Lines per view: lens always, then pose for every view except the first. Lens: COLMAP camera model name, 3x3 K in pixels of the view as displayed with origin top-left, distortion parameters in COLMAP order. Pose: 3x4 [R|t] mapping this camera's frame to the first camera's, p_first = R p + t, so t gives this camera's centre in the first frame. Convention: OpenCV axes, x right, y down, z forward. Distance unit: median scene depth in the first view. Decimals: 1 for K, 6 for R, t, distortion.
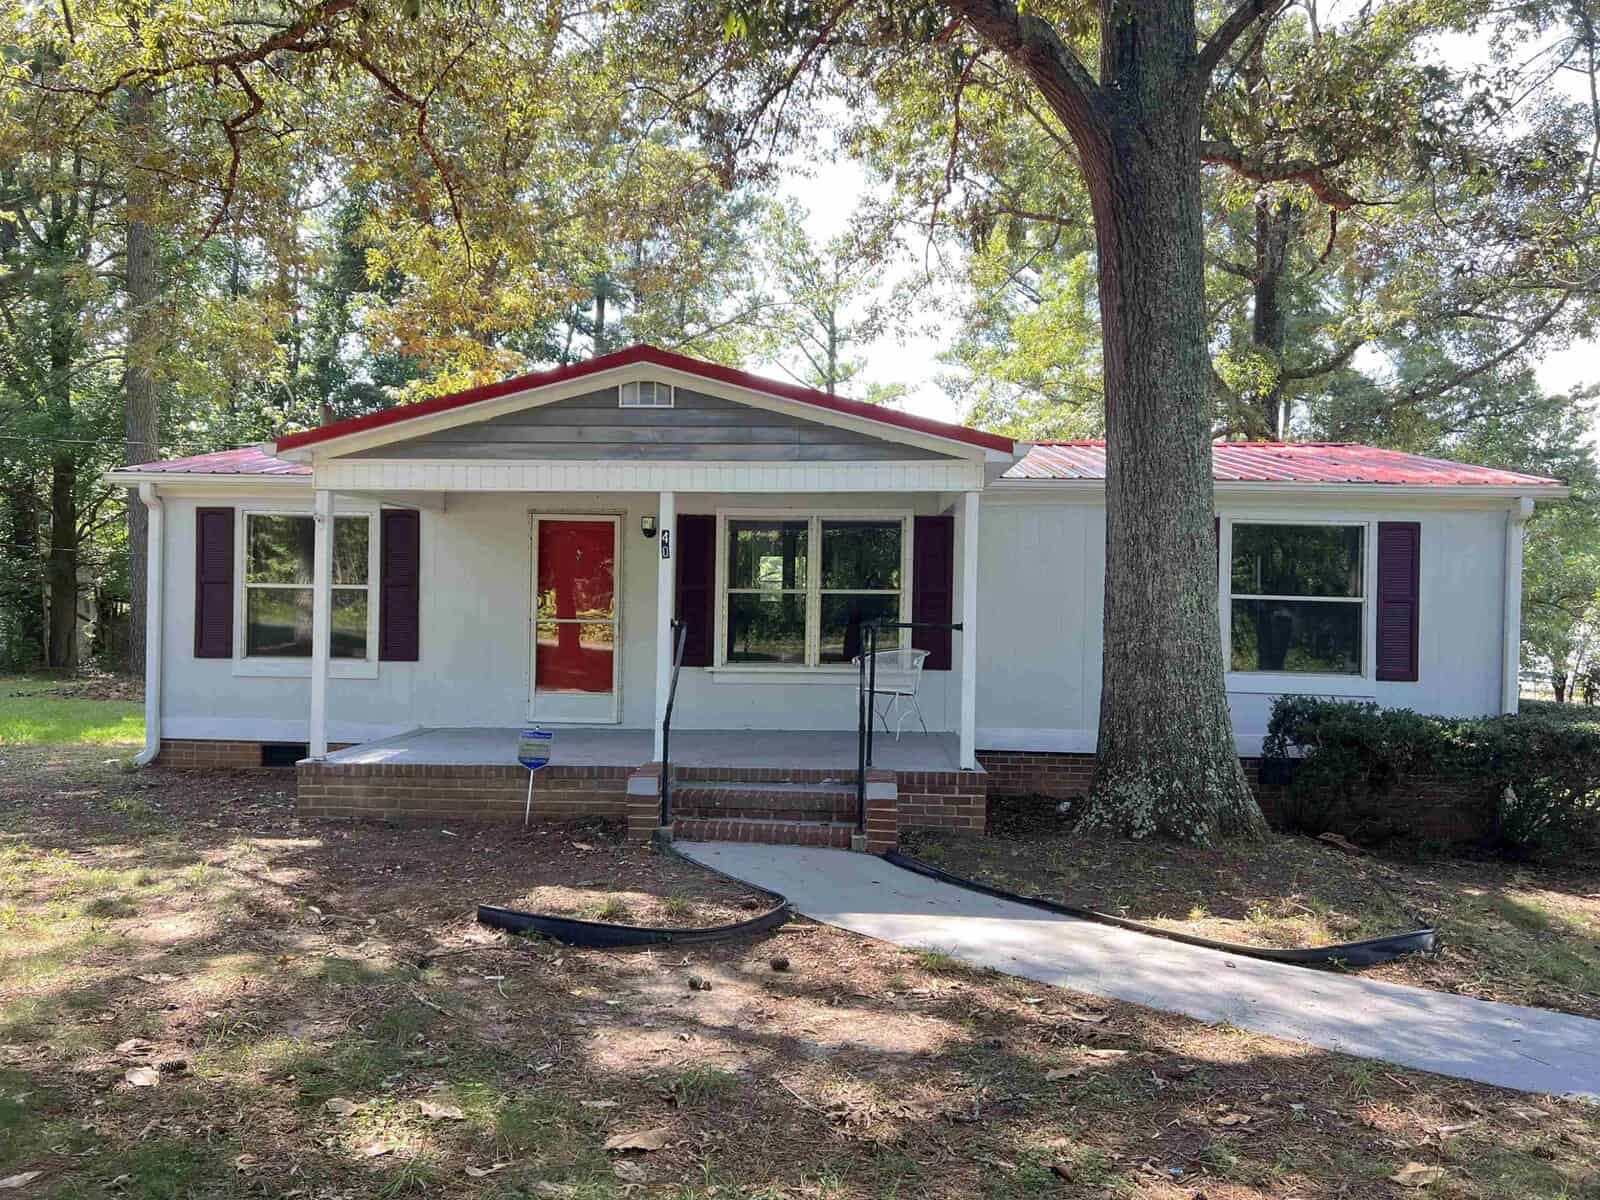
lens RADIAL K [[1192.9, 0, 800.0], [0, 1192.9, 600.0], [0, 0, 1]] dist [-0.000973, -0.001138]
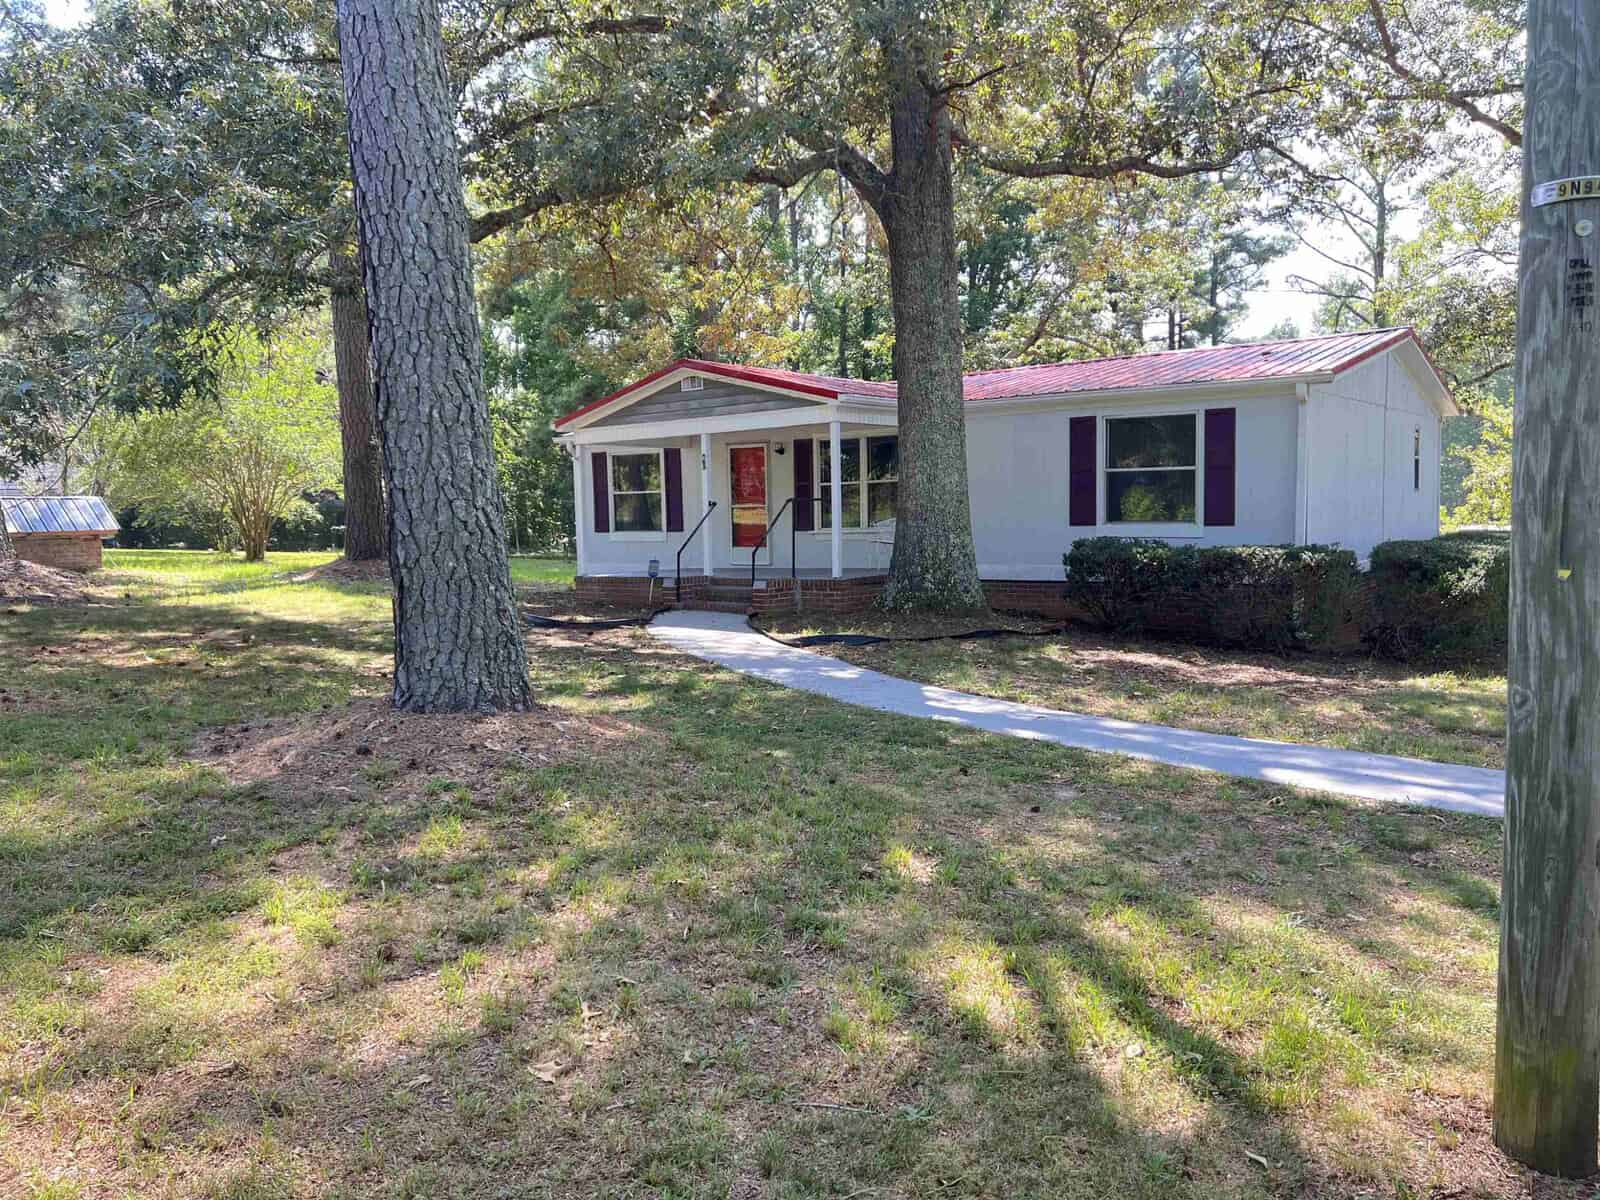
lens RADIAL K [[1192.9, 0, 800.0], [0, 1192.9, 600.0], [0, 0, 1]] dist [-0.000973, -0.001138]
pose [[0.834317, 0.003669, -0.551273, 0.806387], [0.041116, 0.996779, 0.068860, 0.036220], [0.549750, -0.080117, 0.831478, -0.391023]]
